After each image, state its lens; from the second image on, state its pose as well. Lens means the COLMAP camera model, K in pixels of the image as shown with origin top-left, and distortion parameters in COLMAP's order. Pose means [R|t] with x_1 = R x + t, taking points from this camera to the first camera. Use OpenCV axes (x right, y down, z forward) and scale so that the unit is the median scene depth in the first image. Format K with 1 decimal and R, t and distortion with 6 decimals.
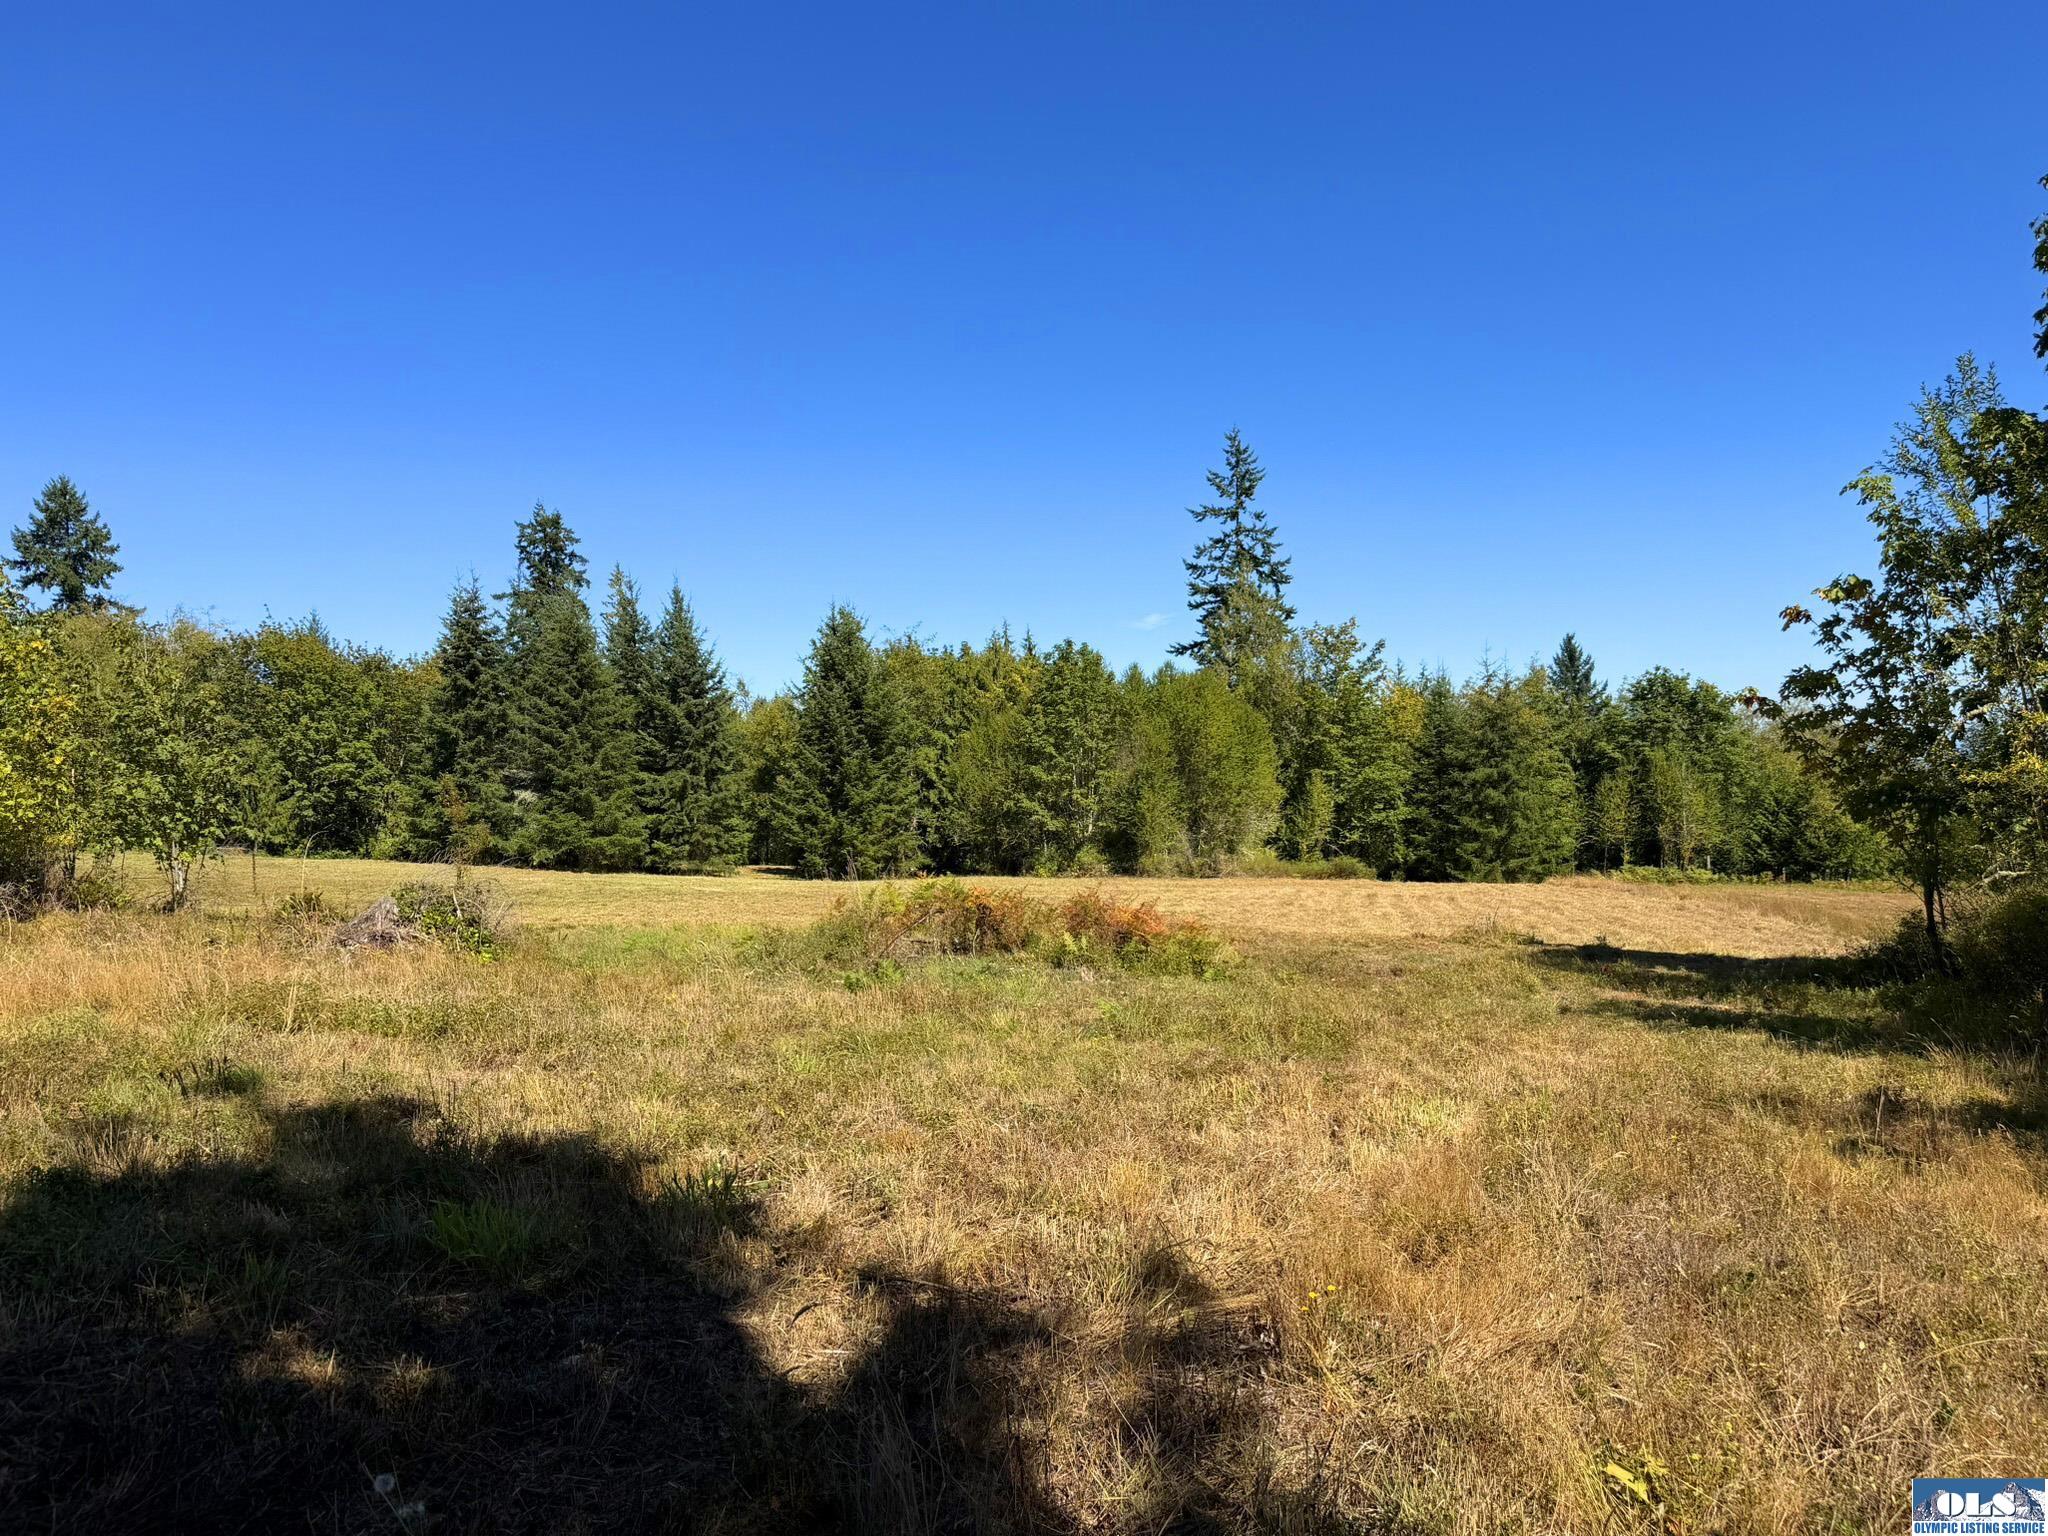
lens RADIAL K [[1422.4, 0, 1023.9], [0, 1422.4, 766.5], [0, 0, 1]] dist [0.059852, -0.088924]
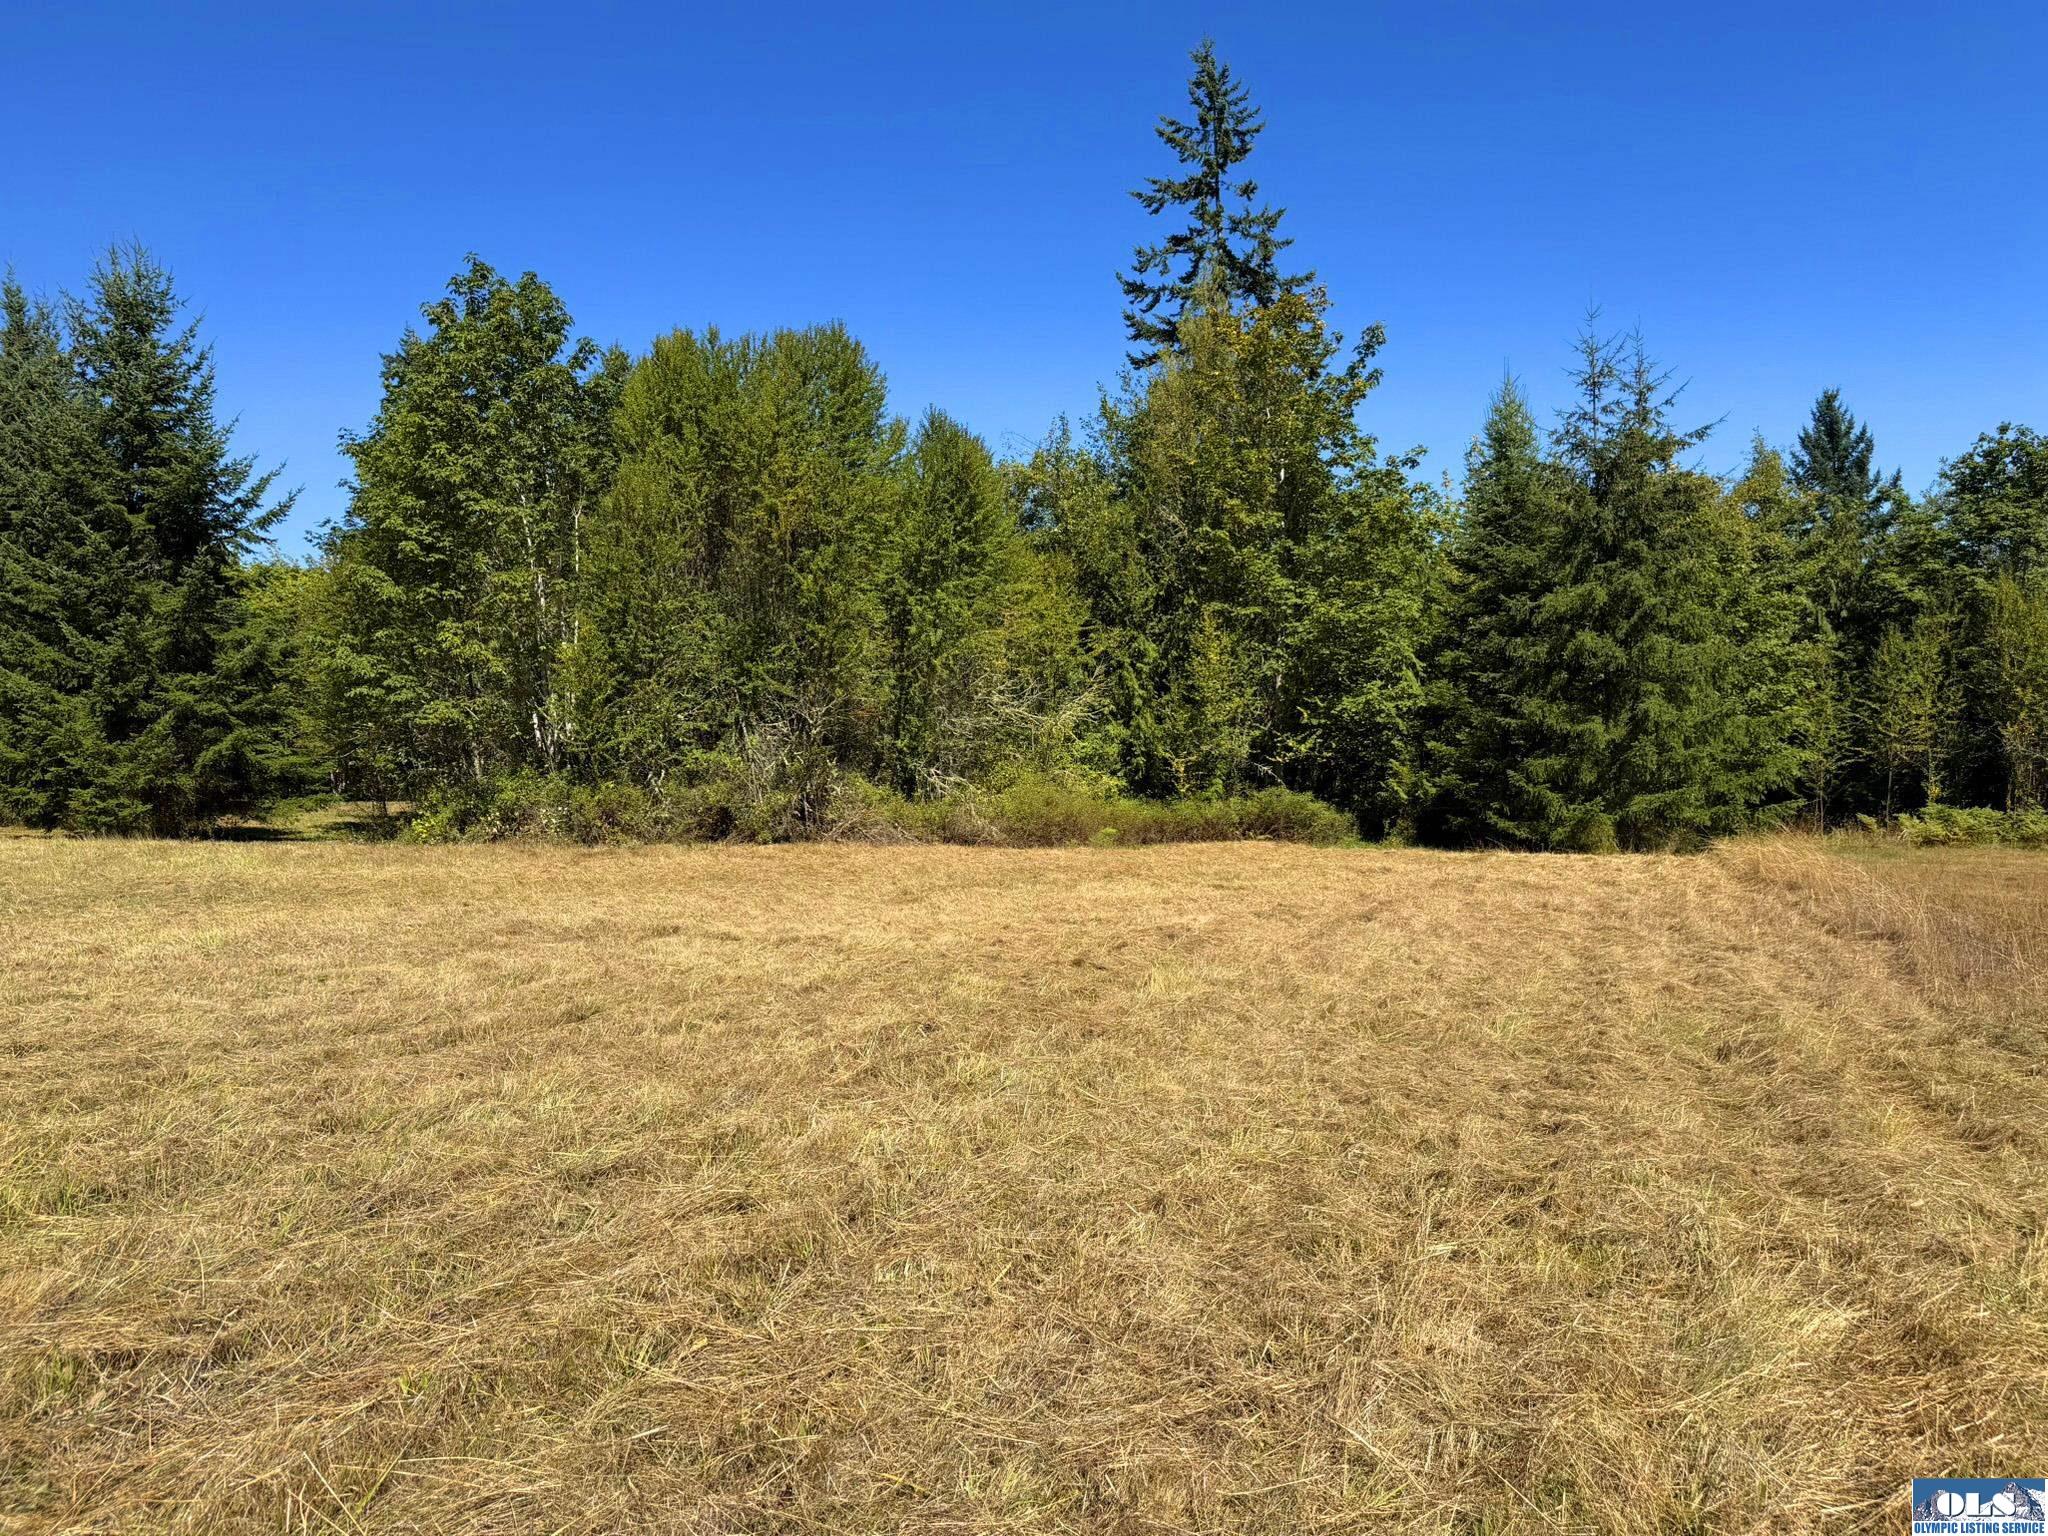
lens RADIAL K [[1422.4, 0, 1040.4], [0, 1422.4, 776.1], [0, 0, 1]] dist [0.059852, -0.088924]
pose [[0.986790, 0.000610, -0.162005, 0.190078], [0.008167, 0.998534, 0.053509, 0.028172], [0.161800, -0.054126, 0.985338, 0.446358]]
